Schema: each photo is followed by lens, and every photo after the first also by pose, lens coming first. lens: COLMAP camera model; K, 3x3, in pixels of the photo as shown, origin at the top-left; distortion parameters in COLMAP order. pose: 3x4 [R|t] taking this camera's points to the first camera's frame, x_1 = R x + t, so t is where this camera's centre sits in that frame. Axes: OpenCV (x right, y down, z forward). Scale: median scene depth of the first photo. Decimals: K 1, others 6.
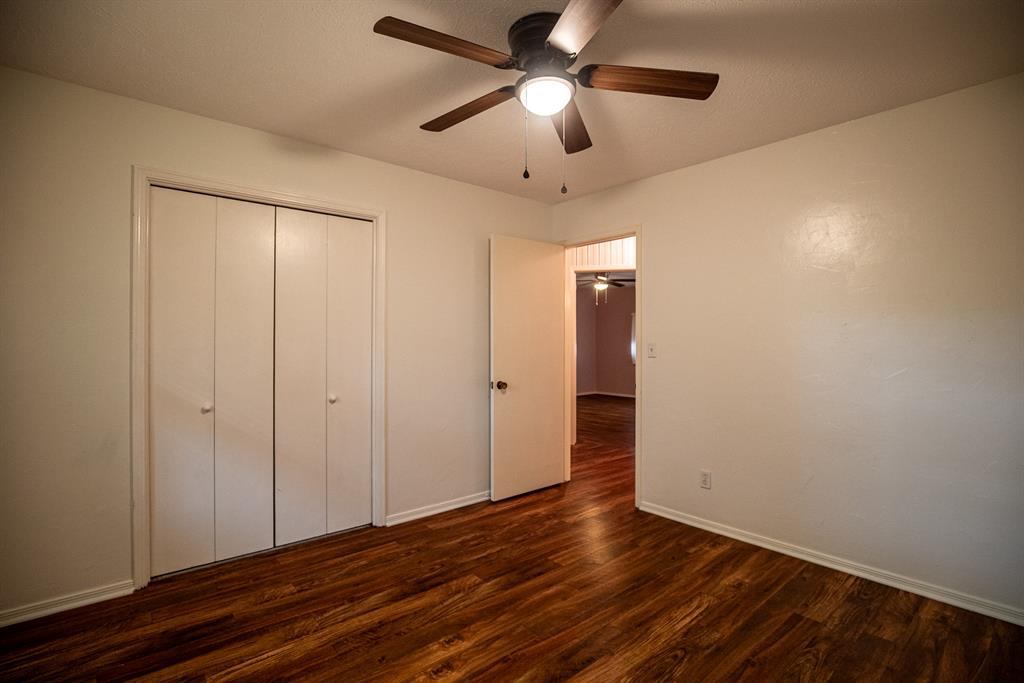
lens RADIAL K [[478.0, 0, 515.6], [0, 478.0, 336.4], [0, 0, 1]] dist [-0.030239, 0.000497]
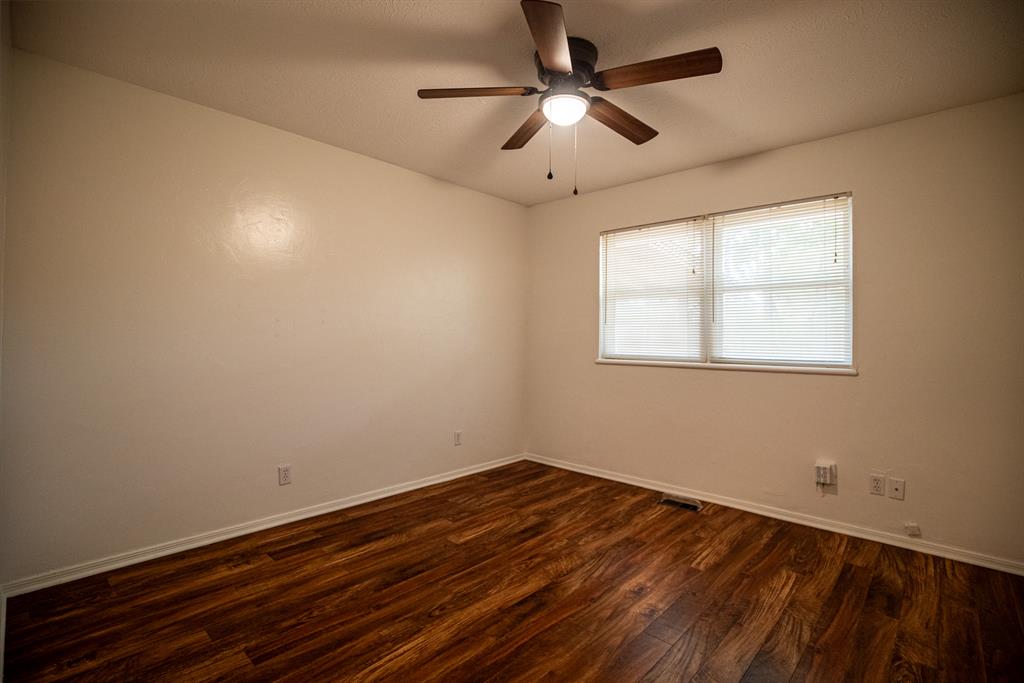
lens RADIAL K [[478.0, 0, 515.6], [0, 478.0, 336.4], [0, 0, 1]] dist [-0.030239, 0.000497]
pose [[-0.993100, -0.013881, -0.116446, 0.291948], [-0.012682, 0.999859, -0.011028, 0.053394], [0.116582, -0.009475, -0.993136, 2.011406]]
